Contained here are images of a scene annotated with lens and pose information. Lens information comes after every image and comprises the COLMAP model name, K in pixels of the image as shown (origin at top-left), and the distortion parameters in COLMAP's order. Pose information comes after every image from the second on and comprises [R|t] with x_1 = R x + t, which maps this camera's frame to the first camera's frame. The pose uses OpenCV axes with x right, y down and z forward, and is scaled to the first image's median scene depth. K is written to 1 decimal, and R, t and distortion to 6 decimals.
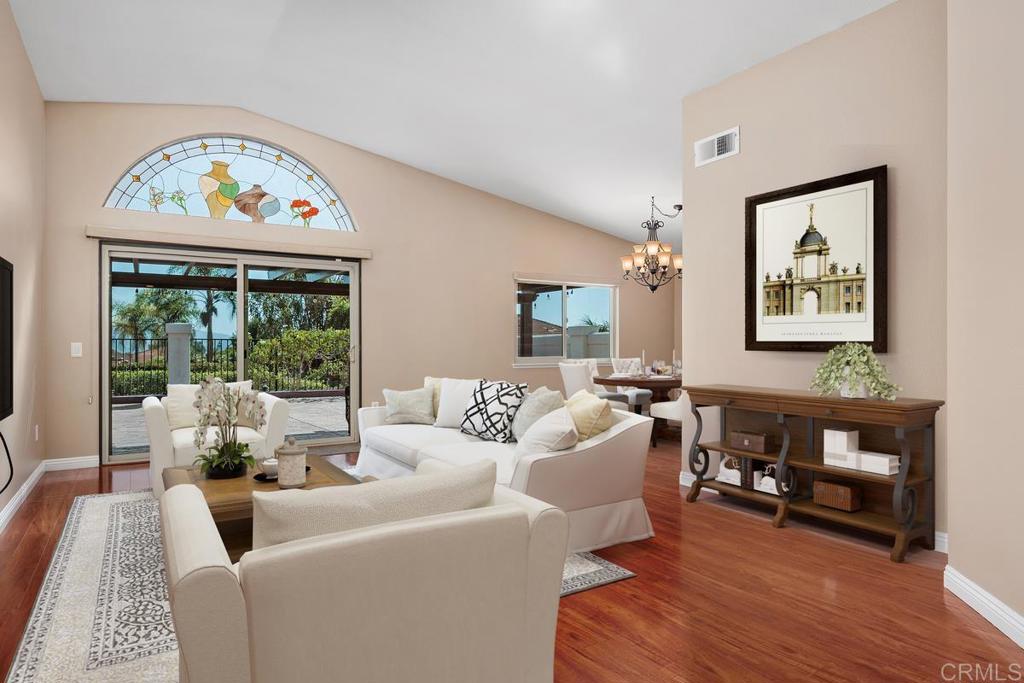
lens RADIAL K [[602.5, 0, 512.0], [0, 602.5, 341.5], [0, 0, 1]] dist [-0.000457, 0.000090]
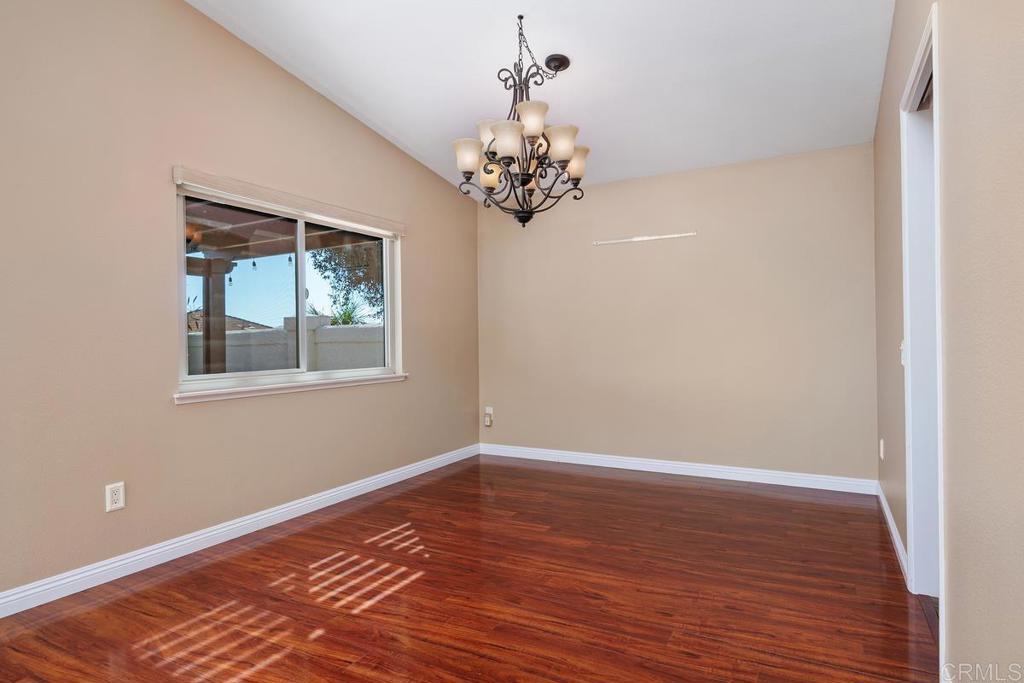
lens RADIAL K [[569.8, 0, 508.0], [0, 569.8, 336.4], [0, 0, 1]] dist [0.000018, -0.000708]
pose [[0.880203, -0.008669, 0.474519, 0.034856], [0.010401, 0.999945, -0.001027, 0.001746], [-0.474484, 0.005840, 0.880245, 1.082654]]
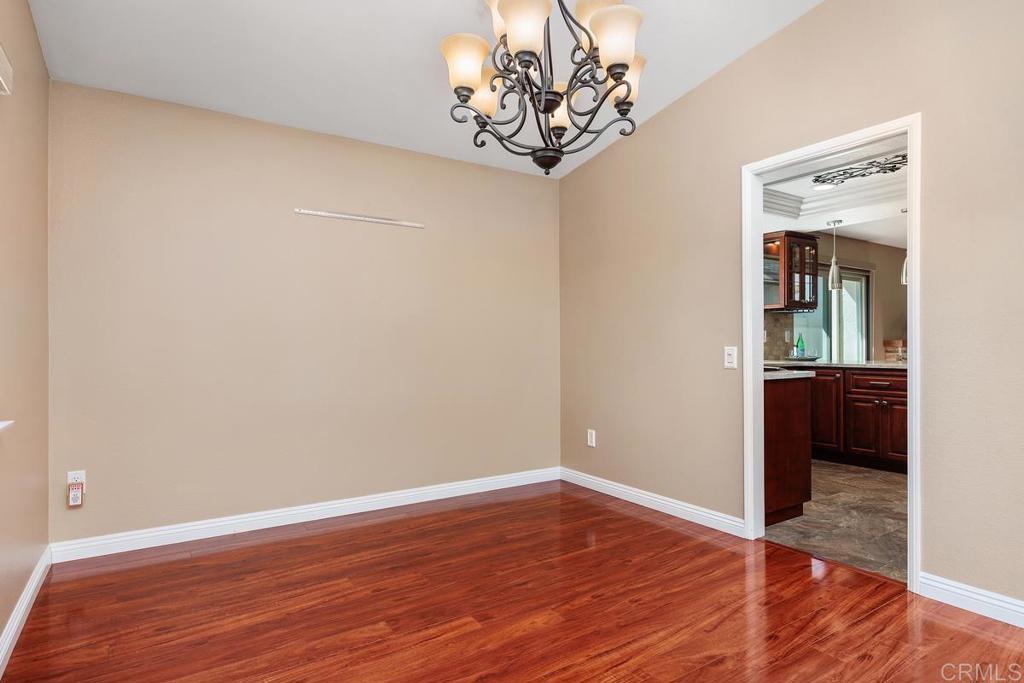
lens RADIAL K [[569.8, 0, 508.0], [0, 569.8, 336.4], [0, 0, 1]] dist [0.000018, -0.000708]
pose [[0.001199, 0.005296, 0.999985, -0.090734], [0.002136, 0.999984, -0.005298, 0.000624], [-0.999997, 0.002142, 0.001187, 1.739070]]
